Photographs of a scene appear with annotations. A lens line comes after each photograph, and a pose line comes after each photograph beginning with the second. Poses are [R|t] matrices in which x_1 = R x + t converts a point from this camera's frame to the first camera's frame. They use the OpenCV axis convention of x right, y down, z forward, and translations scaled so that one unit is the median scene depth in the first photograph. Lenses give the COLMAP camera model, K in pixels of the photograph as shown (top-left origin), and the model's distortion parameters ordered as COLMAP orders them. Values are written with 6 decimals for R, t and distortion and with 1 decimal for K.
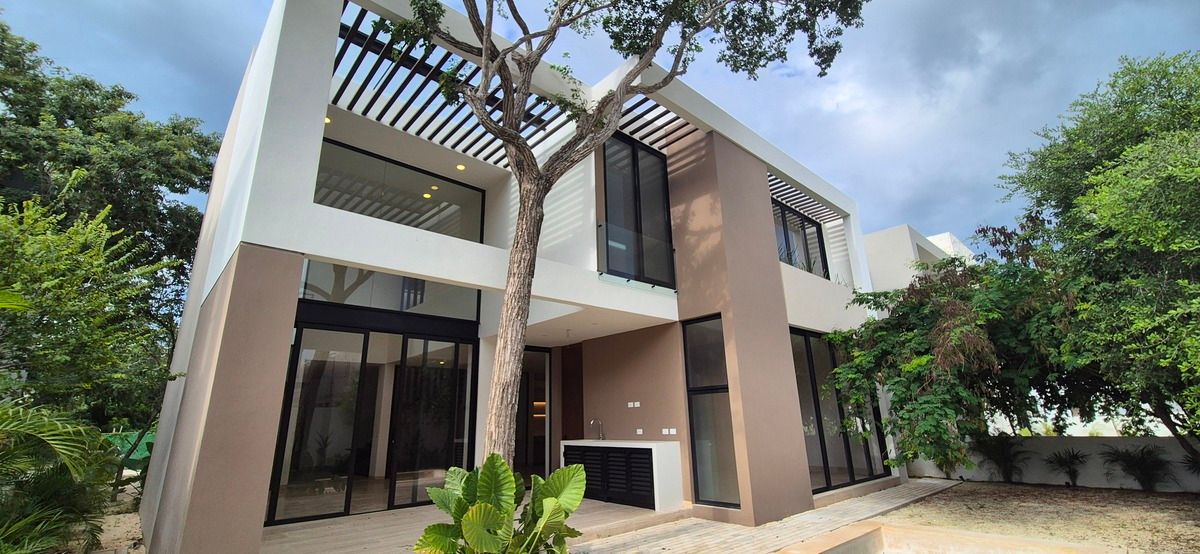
lens RADIAL K [[492.4, 0, 600.0], [0, 492.4, 277.0], [0, 0, 1]] dist [0.001056, 0.000212]
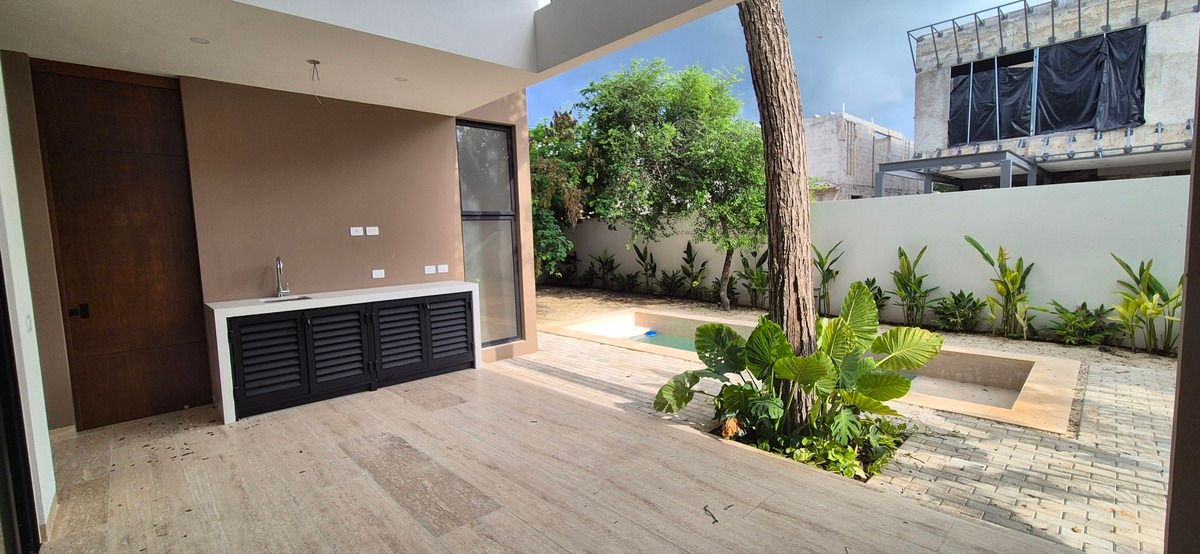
lens RADIAL K [[492.4, 0, 600.0], [0, 492.4, 277.0], [0, 0, 1]] dist [0.001056, 0.000212]
pose [[-0.024072, -0.062710, 0.997741, -0.568446], [-0.256547, 0.964996, 0.054462, 0.218890], [-0.966232, -0.254657, -0.039318, 0.775780]]
